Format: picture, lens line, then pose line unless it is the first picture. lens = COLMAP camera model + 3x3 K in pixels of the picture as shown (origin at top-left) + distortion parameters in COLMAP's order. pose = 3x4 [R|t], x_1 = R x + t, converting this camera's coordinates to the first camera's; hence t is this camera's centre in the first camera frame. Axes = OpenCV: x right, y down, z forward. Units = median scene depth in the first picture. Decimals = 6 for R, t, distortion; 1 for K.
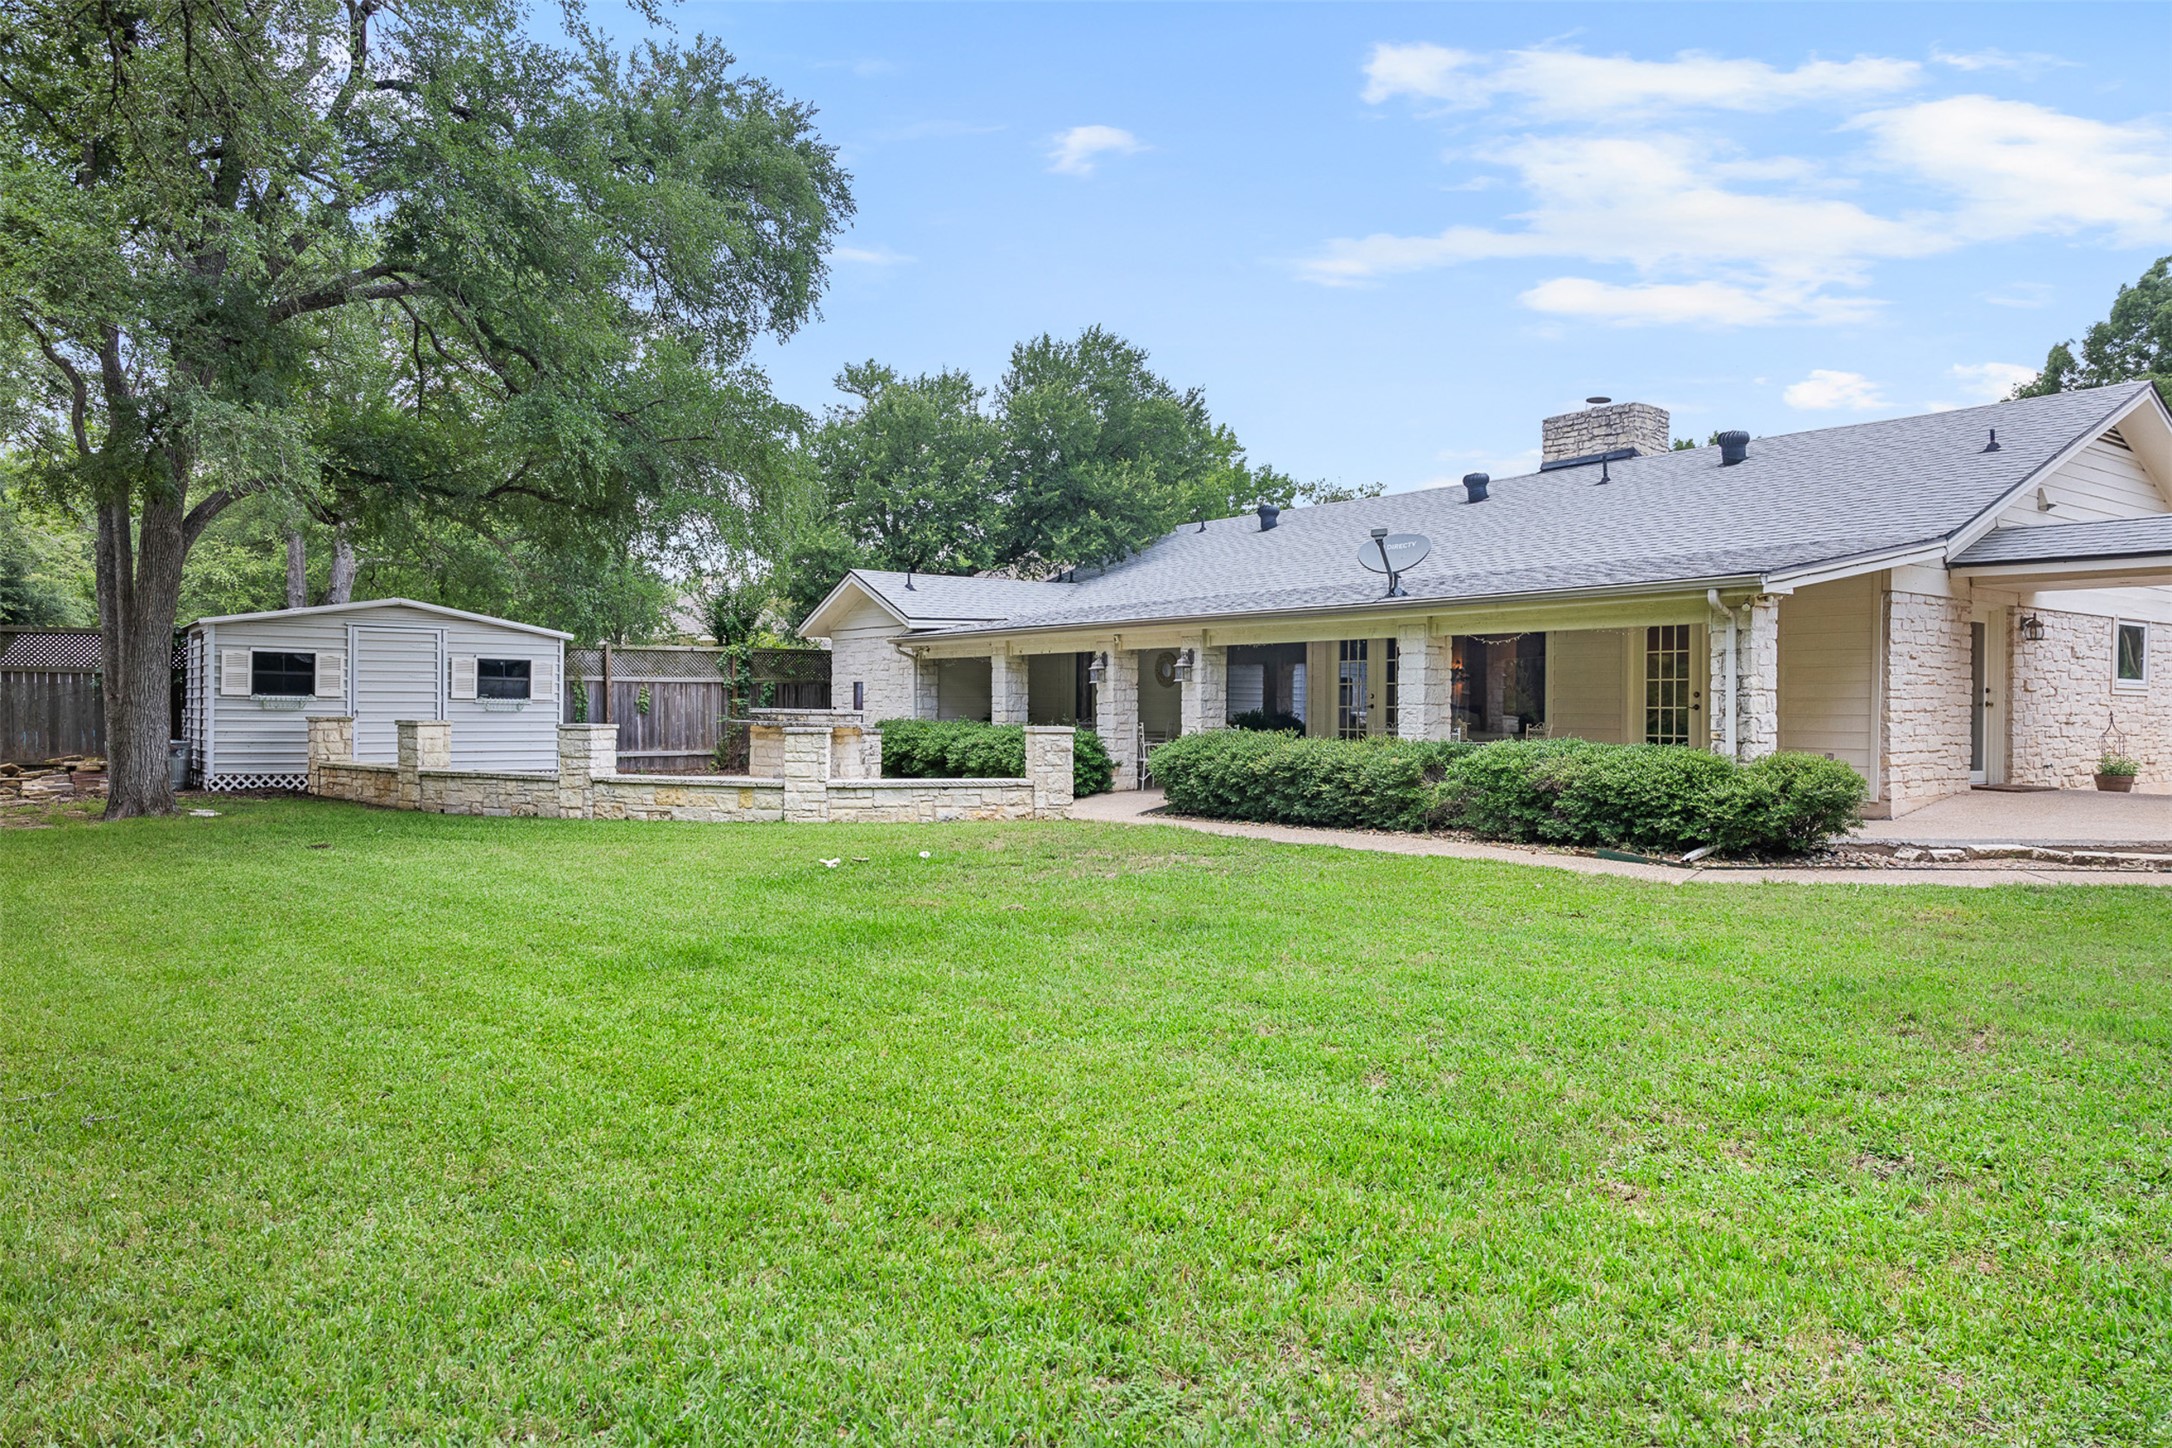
lens RADIAL K [[1451.5, 0, 1090.7], [0, 1451.5, 722.7], [0, 0, 1]] dist [0.005708, -0.000360]
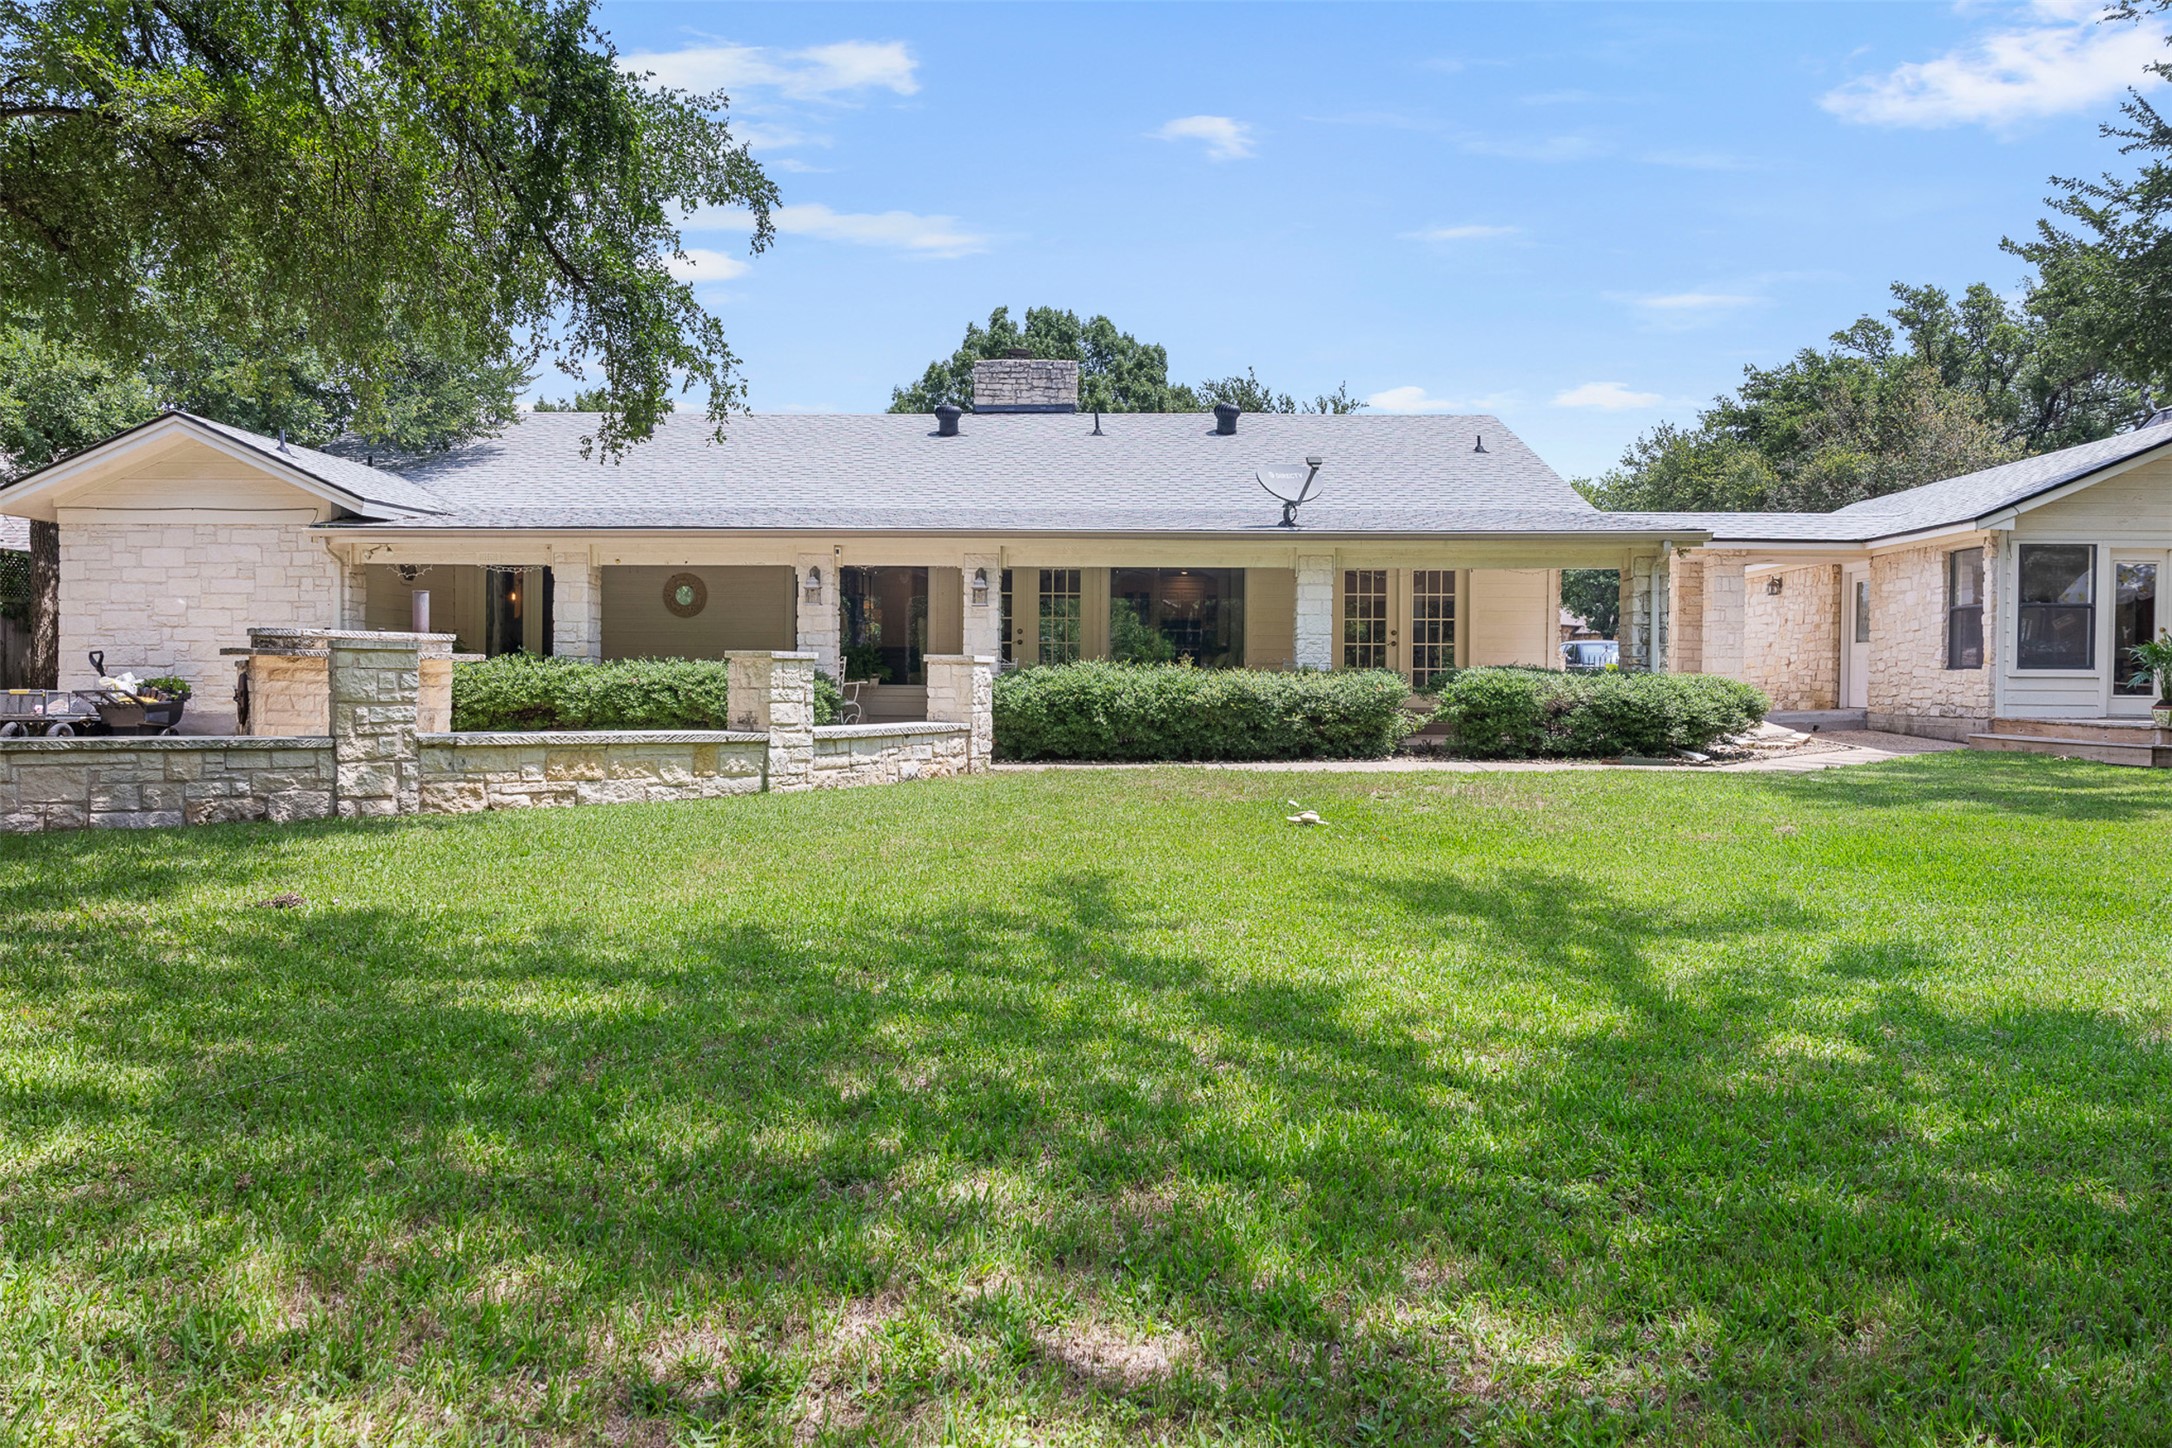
lens RADIAL K [[1451.5, 0, 1088.2], [0, 1451.5, 720.6], [0, 0, 1]] dist [0.005708, -0.000360]
pose [[0.611726, -0.024258, 0.790698, -0.635863], [0.006671, 0.999652, 0.025508, 0.018972], [-0.791042, -0.010329, 0.611675, 0.476345]]
